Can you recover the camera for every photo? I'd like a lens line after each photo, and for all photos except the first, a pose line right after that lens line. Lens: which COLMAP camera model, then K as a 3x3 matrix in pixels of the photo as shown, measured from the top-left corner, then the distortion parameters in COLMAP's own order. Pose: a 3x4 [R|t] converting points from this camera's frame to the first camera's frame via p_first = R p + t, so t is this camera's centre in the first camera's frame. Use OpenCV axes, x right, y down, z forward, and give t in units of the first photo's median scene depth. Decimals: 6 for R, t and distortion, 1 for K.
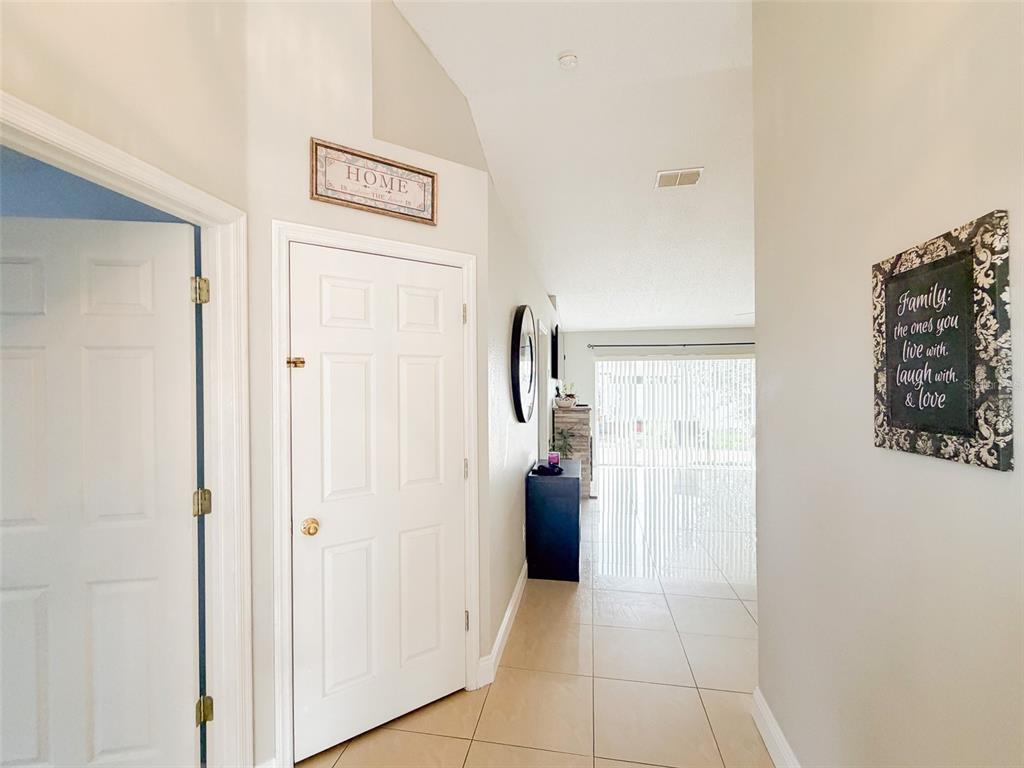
lens RADIAL K [[438.2, 0, 503.9], [0, 438.2, 384.4], [0, 0, 1]] dist [0.000546, -0.000018]
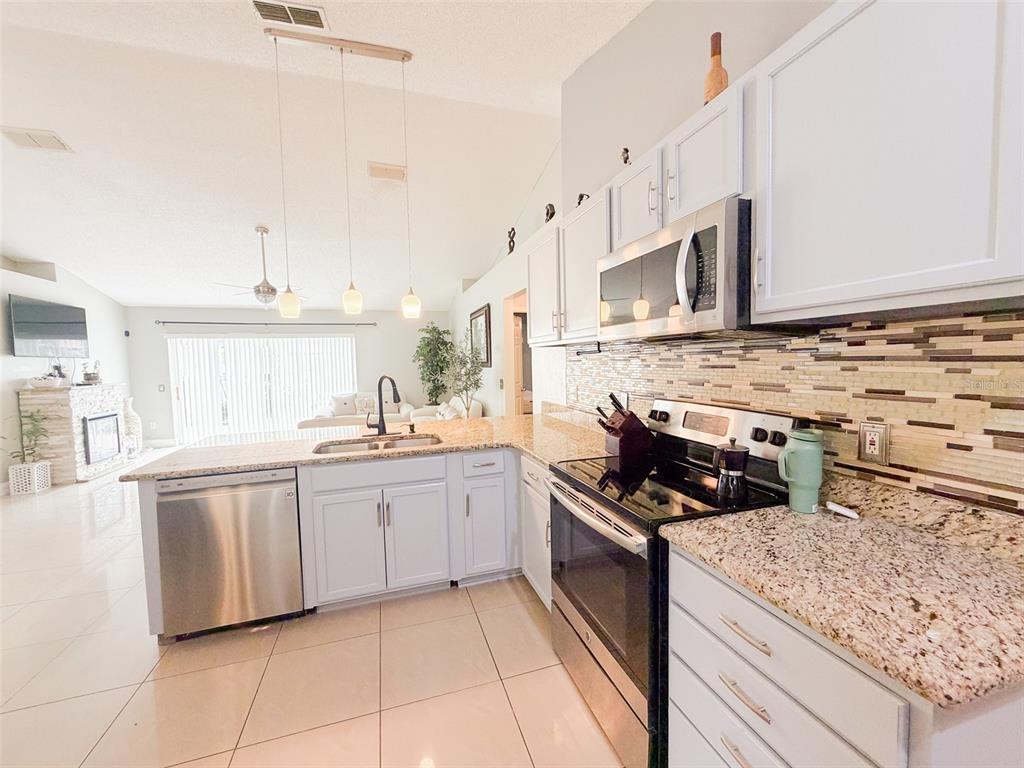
lens RADIAL K [[408.9, 0, 512.3], [0, 408.9, 382.5], [0, 0, 1]] dist [0.000024, 0.000039]
pose [[0.876799, -0.040037, 0.479188, 0.599337], [0.016763, 0.998467, 0.052750, 0.013542], [-0.480566, -0.038219, 0.876126, -0.211110]]
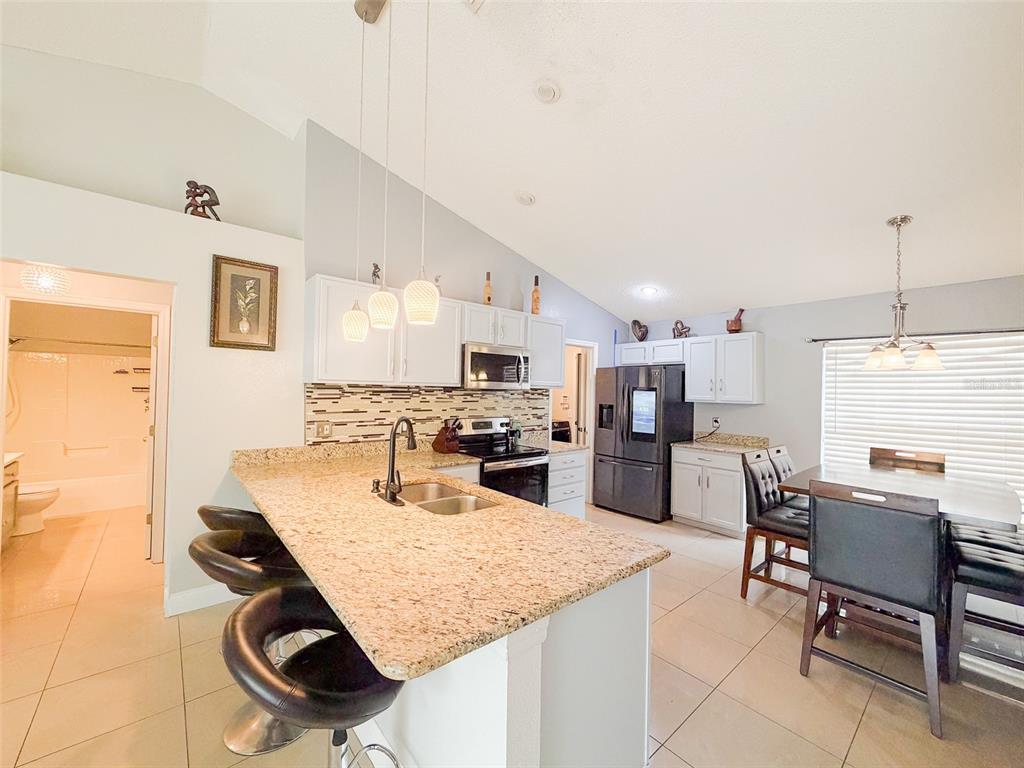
lens RADIAL K [[408.9, 0, 509.4], [0, 408.9, 384.2], [0, 0, 1]] dist [0.000024, 0.000039]
pose [[-0.780726, -0.000585, 0.624873, 0.389531], [-0.015177, 0.999722, -0.018026, 0.002385], [-0.624689, -0.023557, -0.780518, 0.504052]]
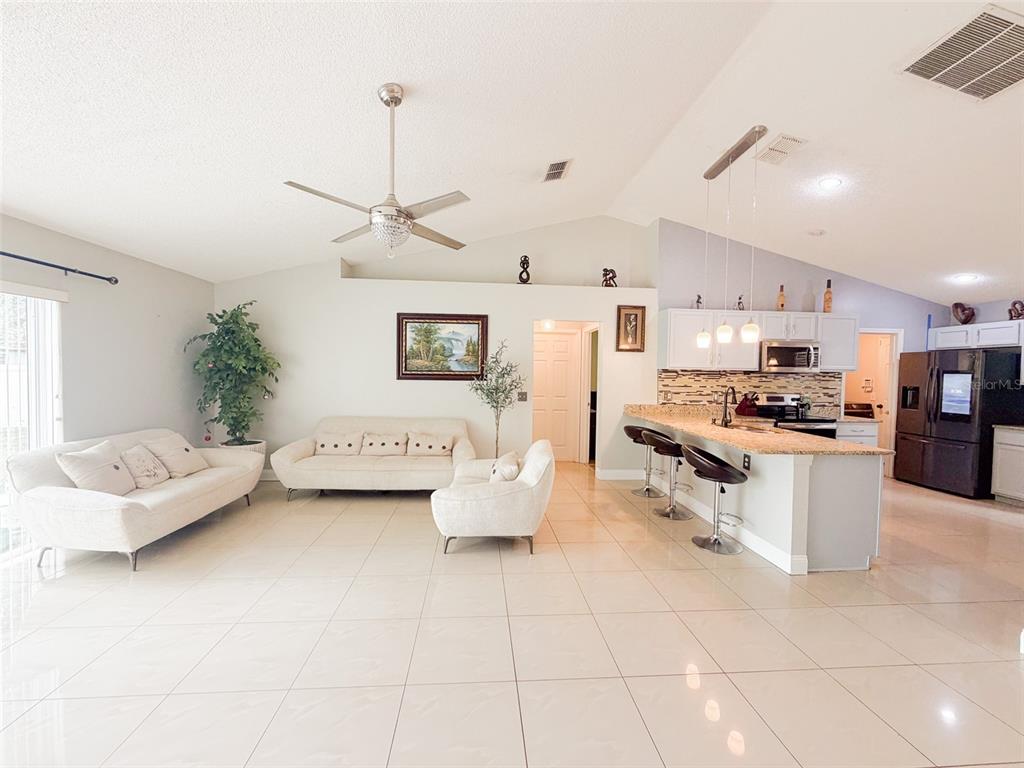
lens RADIAL K [[408.9, 0, 509.1], [0, 408.9, 384.7], [0, 0, 1]] dist [0.000024, 0.000039]
pose [[-0.267013, -0.029548, 0.963240, 0.109168], [-0.014605, 0.999539, 0.026613, 0.011093], [-0.963582, -0.006963, -0.267321, 0.840745]]
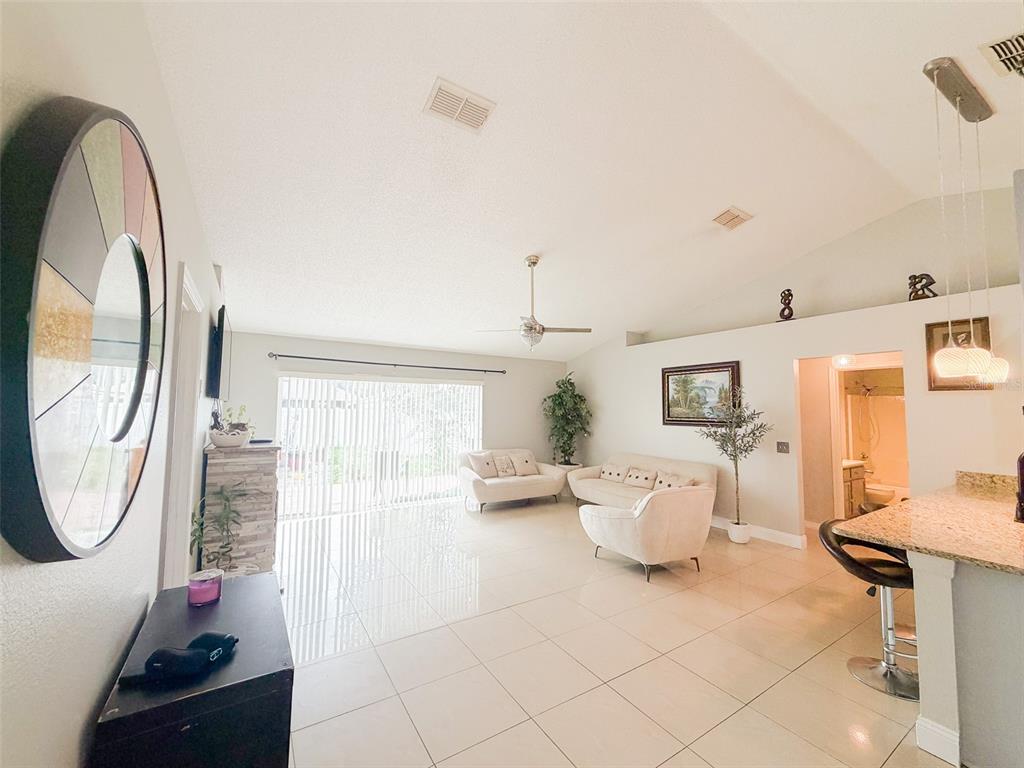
lens RADIAL K [[408.9, 0, 510.3], [0, 408.9, 384.0], [0, 0, 1]] dist [0.000024, 0.000039]
pose [[0.725333, 0.057237, 0.686015, 0.030771], [-0.015368, 0.997635, -0.066988, -0.001287], [-0.688227, 0.038047, 0.724497, 0.340513]]
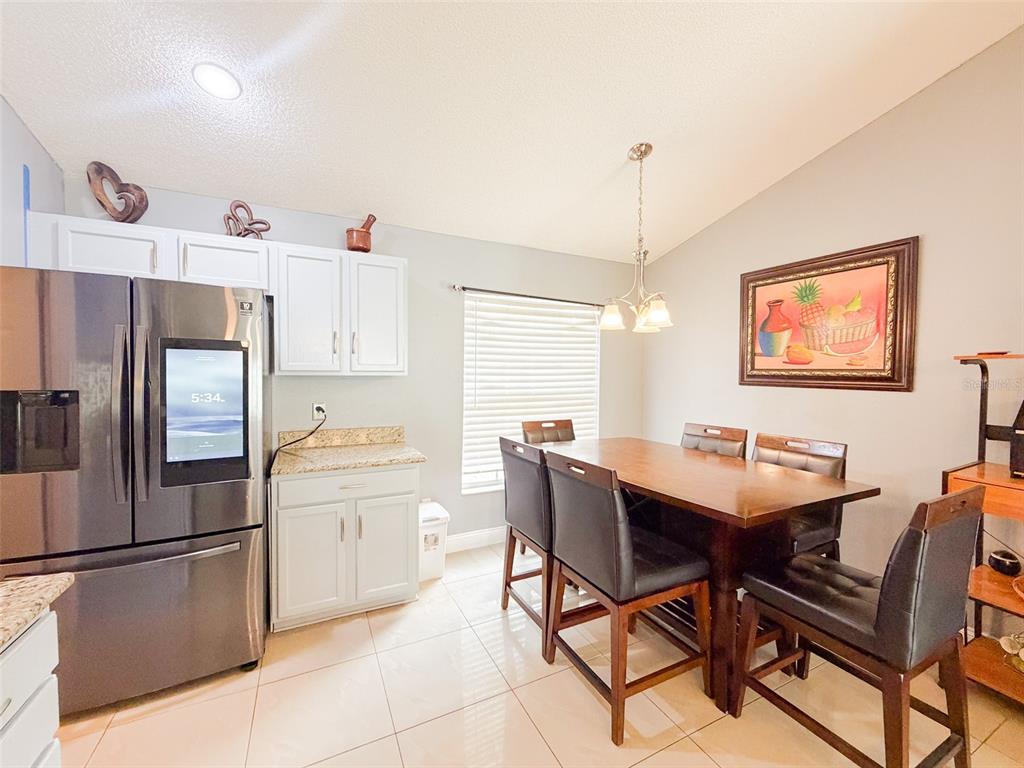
lens RADIAL K [[408.9, 0, 508.1], [0, 408.9, 383.8], [0, 0, 1]] dist [0.000024, 0.000039]
pose [[-0.797601, 0.015078, -0.602996, 0.695942], [-0.002997, 0.999576, 0.028960, 0.013774], [0.603177, 0.024905, -0.797218, 0.079437]]
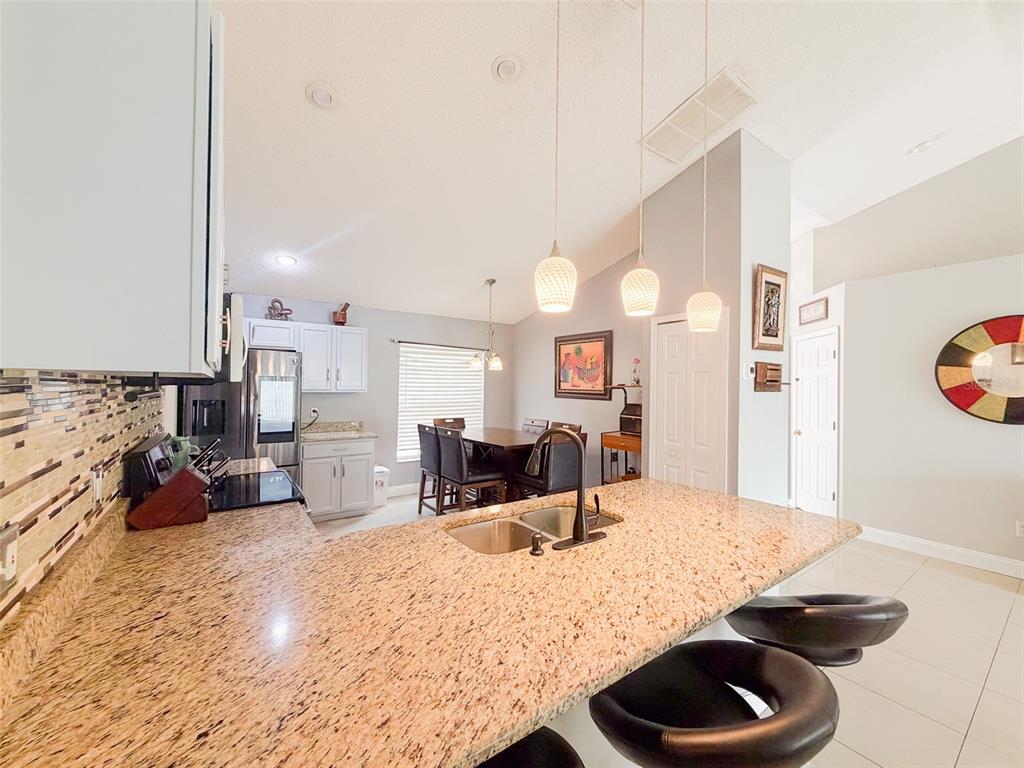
lens RADIAL K [[408.9, 0, 508.8], [0, 408.9, 383.4], [0, 0, 1]] dist [0.000024, 0.000039]
pose [[-0.693478, -0.006890, -0.720445, 0.912118], [-0.008732, 0.999961, -0.001158, -0.001576], [0.720425, 0.005488, -0.693511, 0.435885]]
